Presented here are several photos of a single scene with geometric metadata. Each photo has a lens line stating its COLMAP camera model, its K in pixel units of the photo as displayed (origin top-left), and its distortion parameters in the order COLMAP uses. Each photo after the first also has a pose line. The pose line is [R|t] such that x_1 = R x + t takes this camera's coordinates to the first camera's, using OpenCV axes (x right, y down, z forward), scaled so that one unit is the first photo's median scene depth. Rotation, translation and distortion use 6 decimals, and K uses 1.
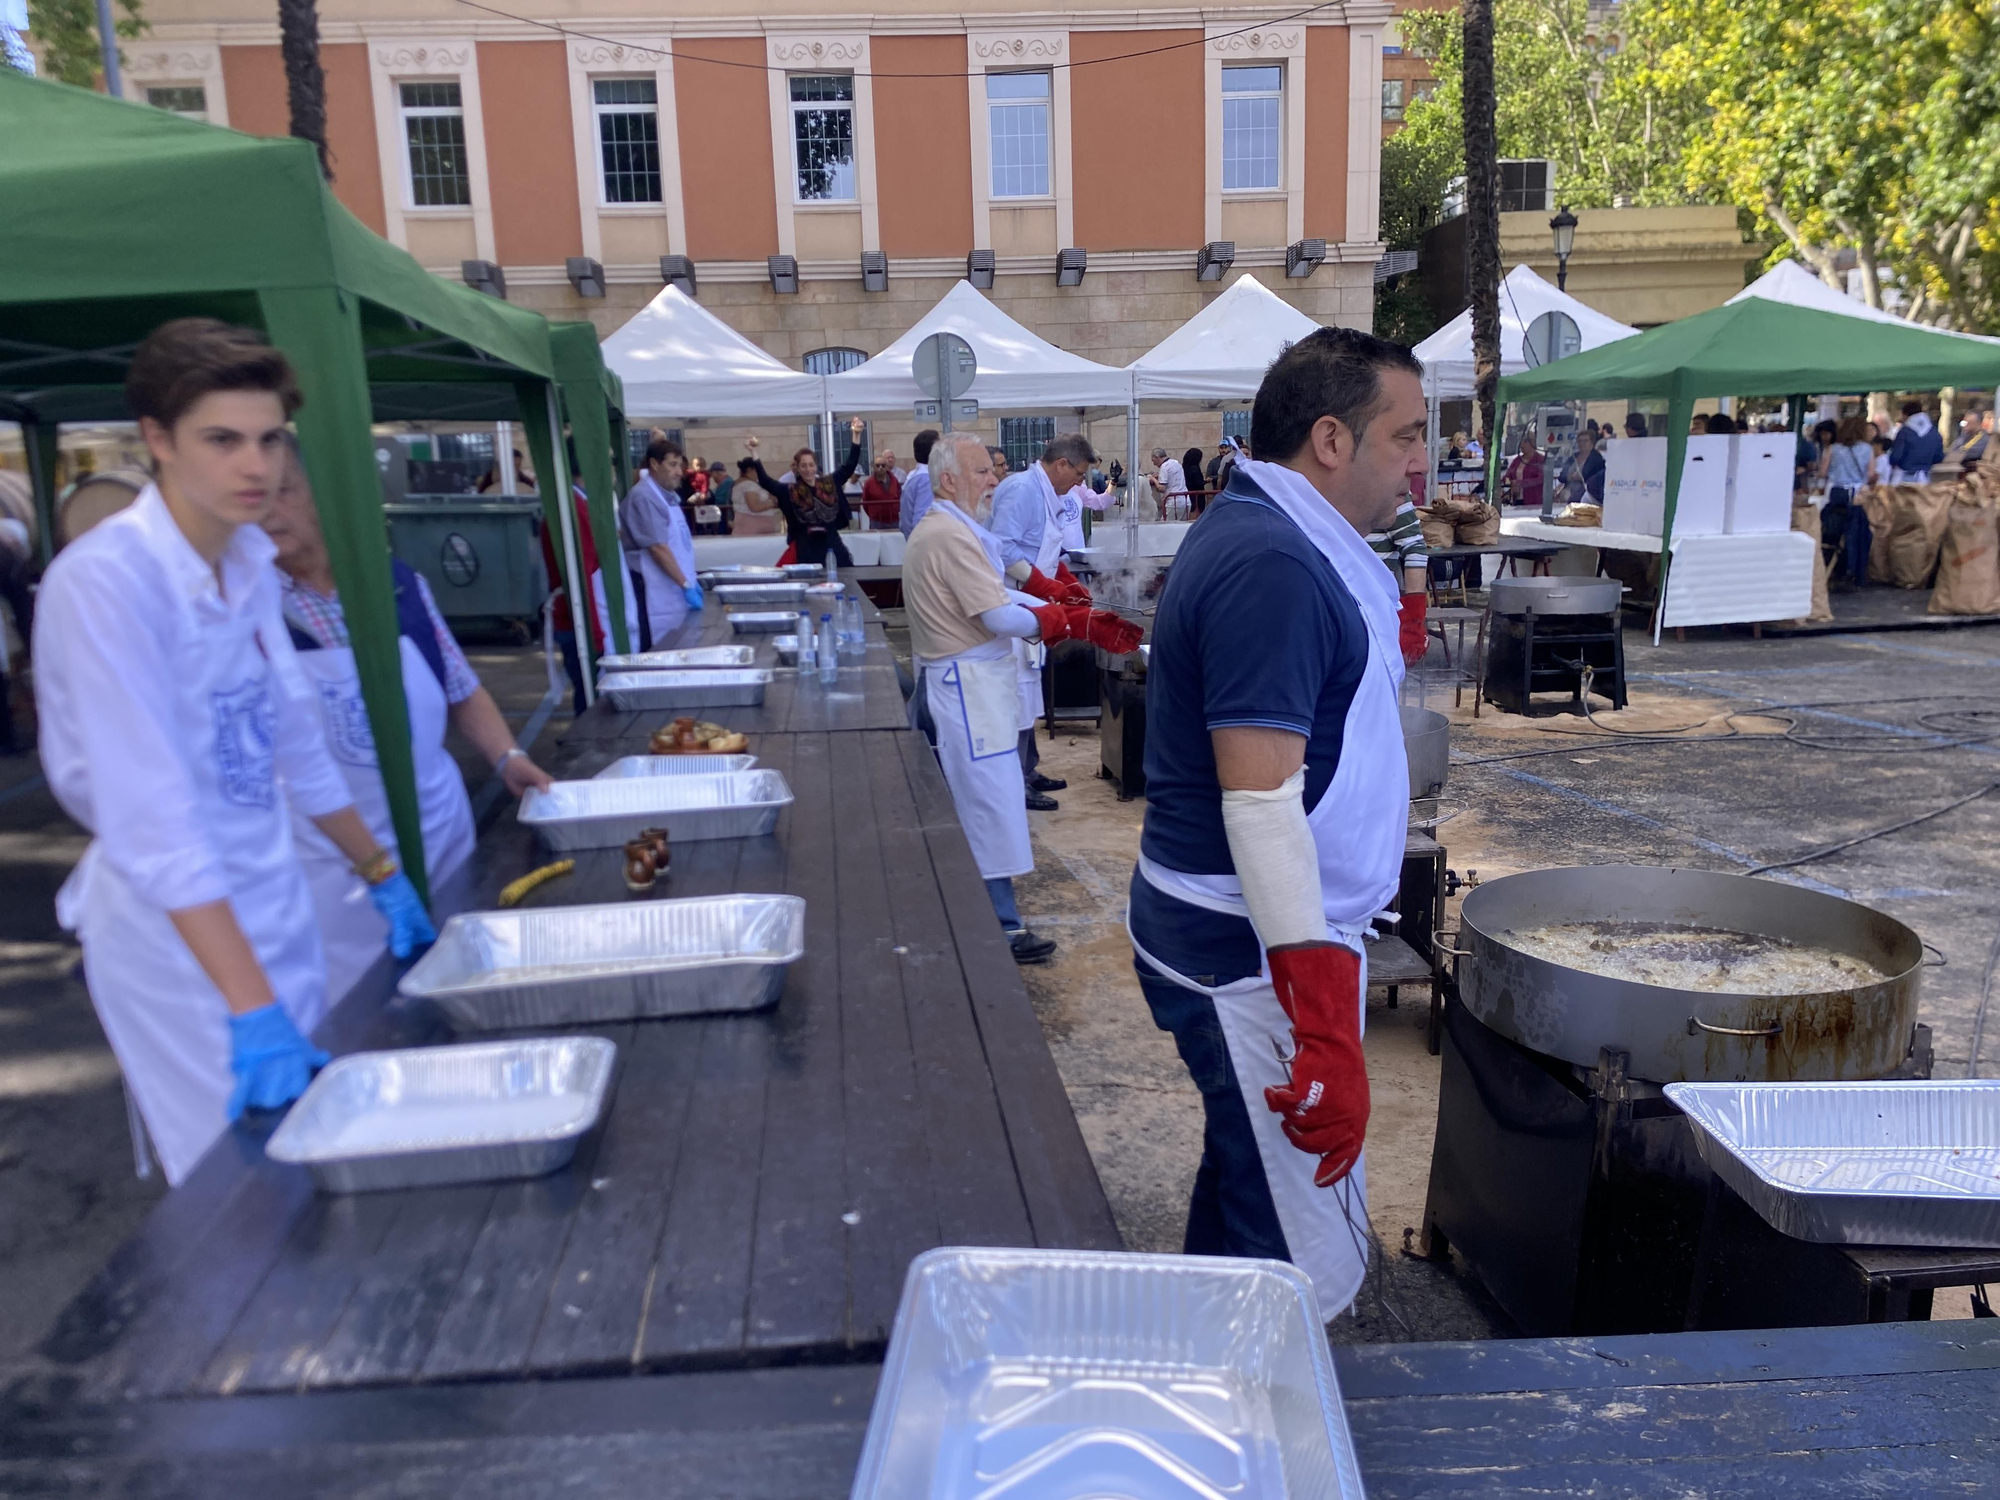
lens RADIAL K [[1564.6, 0, 1000.0], [0, 1564.6, 750.0], [0, 0, 1]] dist [0.000859, 0.003628]
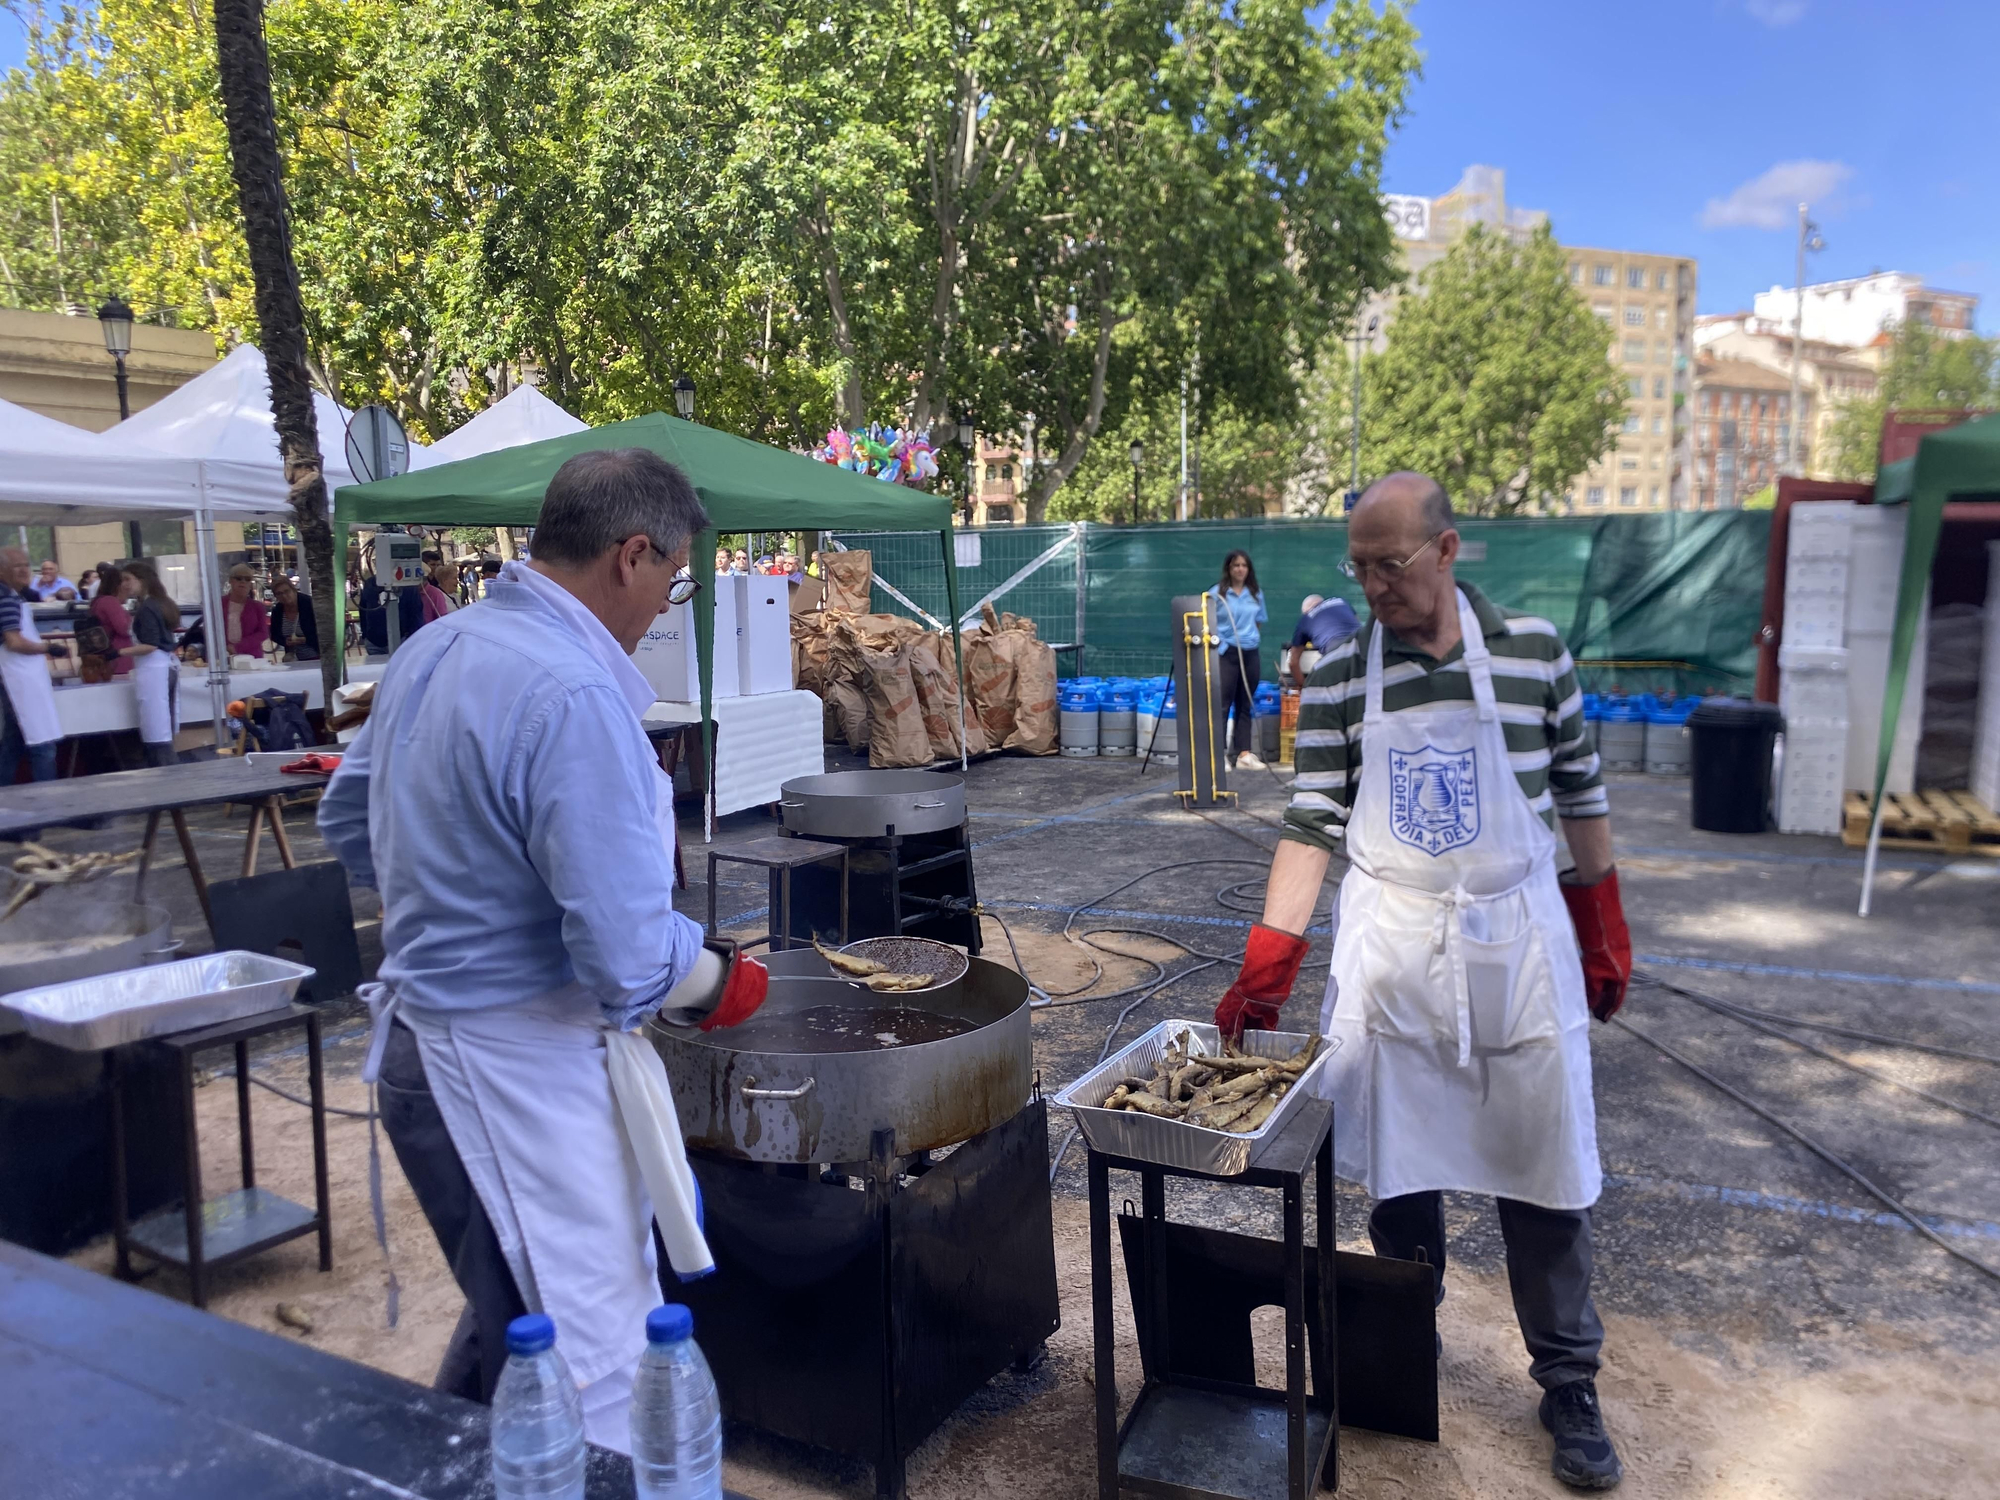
lens RADIAL K [[1524.3, 0, 1000.0], [0, 1524.3, 750.0], [0, 0, 1]] dist [-0.003912, -0.002862]
pose [[0.551277, -0.075362, 0.830912, -0.052288], [0.149965, 0.988642, -0.009828, -0.038600], [-0.820734, 0.130026, 0.556317, 0.215333]]
